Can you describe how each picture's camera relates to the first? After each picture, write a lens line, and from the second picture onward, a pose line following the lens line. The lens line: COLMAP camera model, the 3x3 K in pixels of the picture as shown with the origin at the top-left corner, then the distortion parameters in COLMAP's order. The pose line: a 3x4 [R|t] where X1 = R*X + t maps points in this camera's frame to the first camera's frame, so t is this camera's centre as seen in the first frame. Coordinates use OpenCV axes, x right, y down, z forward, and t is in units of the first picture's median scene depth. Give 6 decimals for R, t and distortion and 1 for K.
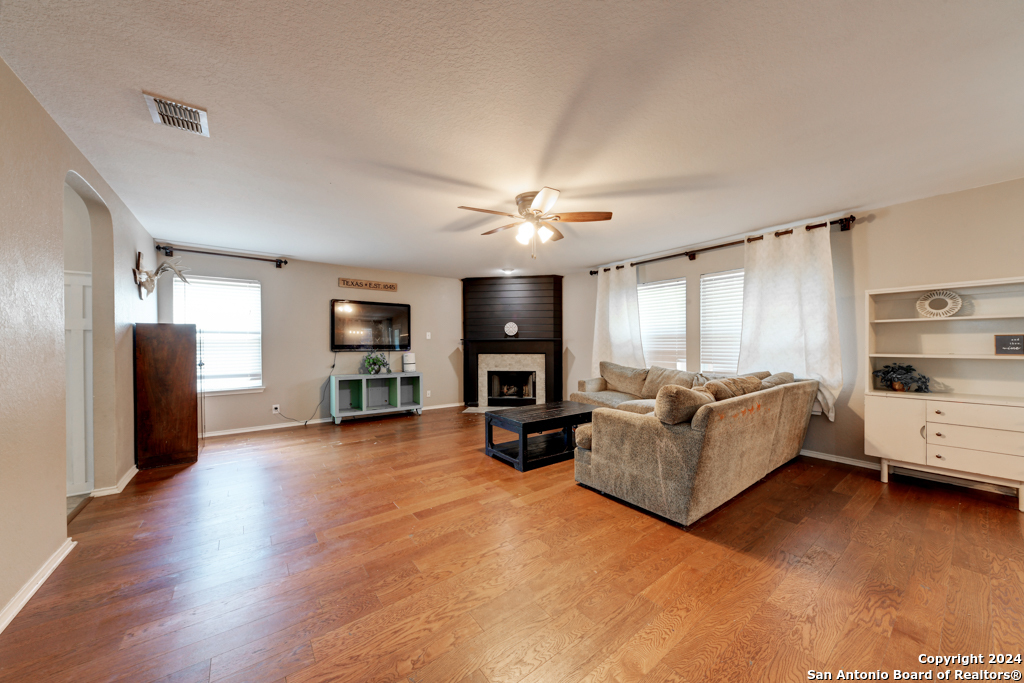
lens RADIAL K [[362.3, 0, 512.7], [0, 362.3, 345.1], [0, 0, 1]] dist [0.004091, -0.002503]
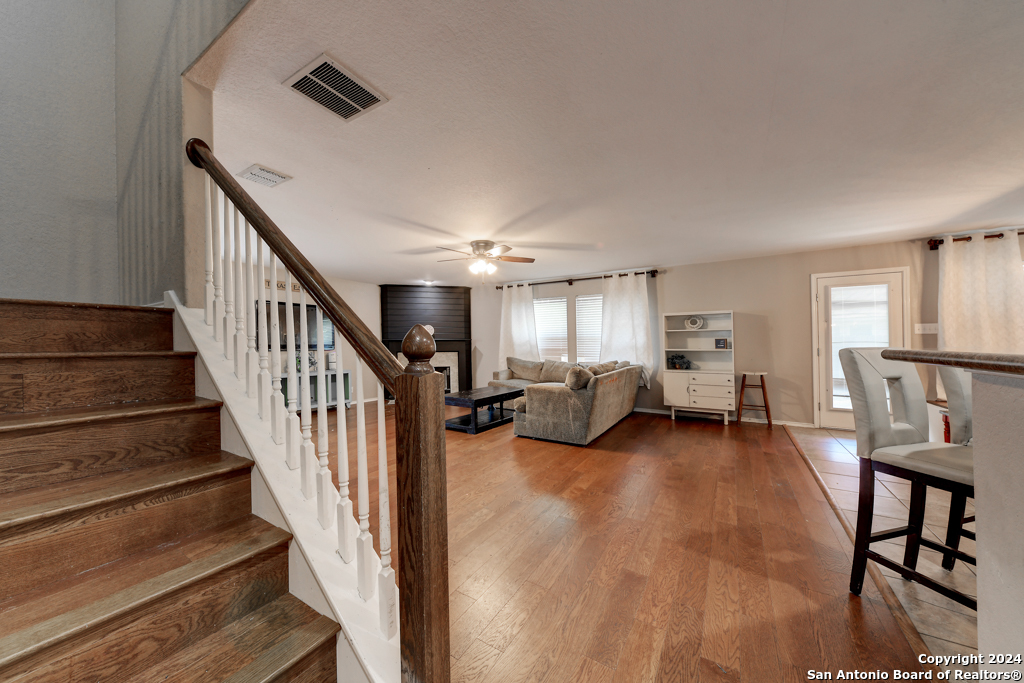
lens RADIAL K [[362.3, 0, 517.1], [0, 362.3, 330.8], [0, 0, 1]] dist [0.004091, -0.002503]
pose [[0.930191, 0.012093, 0.366876, -0.279557], [0.002069, 0.999269, -0.038184, 0.001480], [-0.367070, 0.036278, 0.929486, -0.314483]]
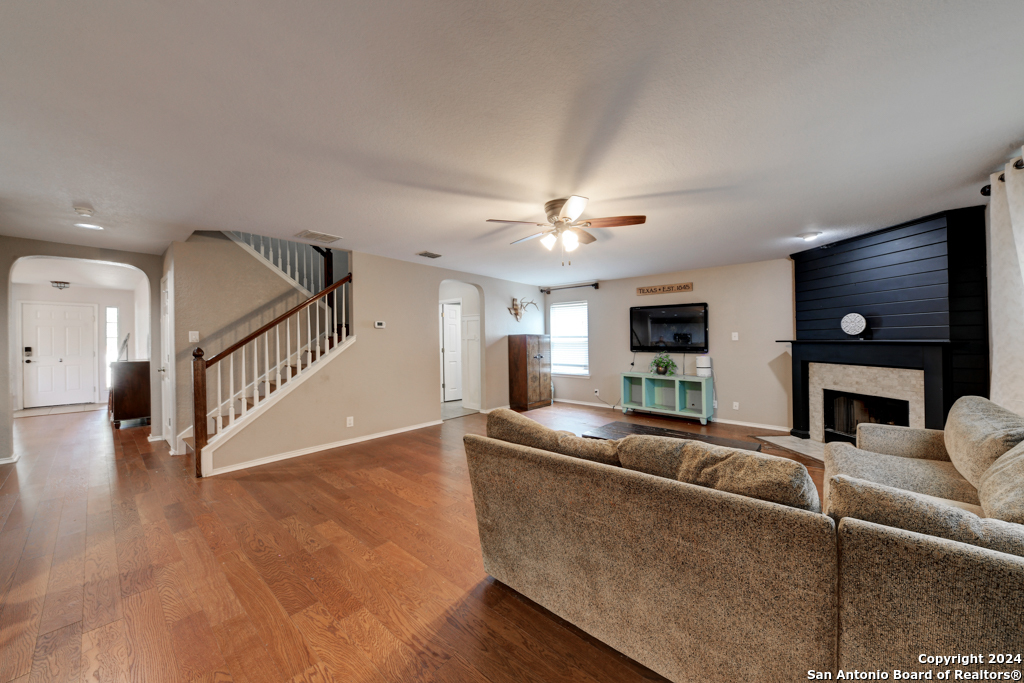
lens RADIAL K [[362.3, 0, 511.9], [0, 362.3, 340.7], [0, 0, 1]] dist [0.004091, -0.002503]
pose [[0.190327, 0.005208, -0.981707, 0.812905], [-0.002846, 0.999985, 0.004753, -0.030835], [0.981717, 0.001889, 0.190339, 0.549095]]
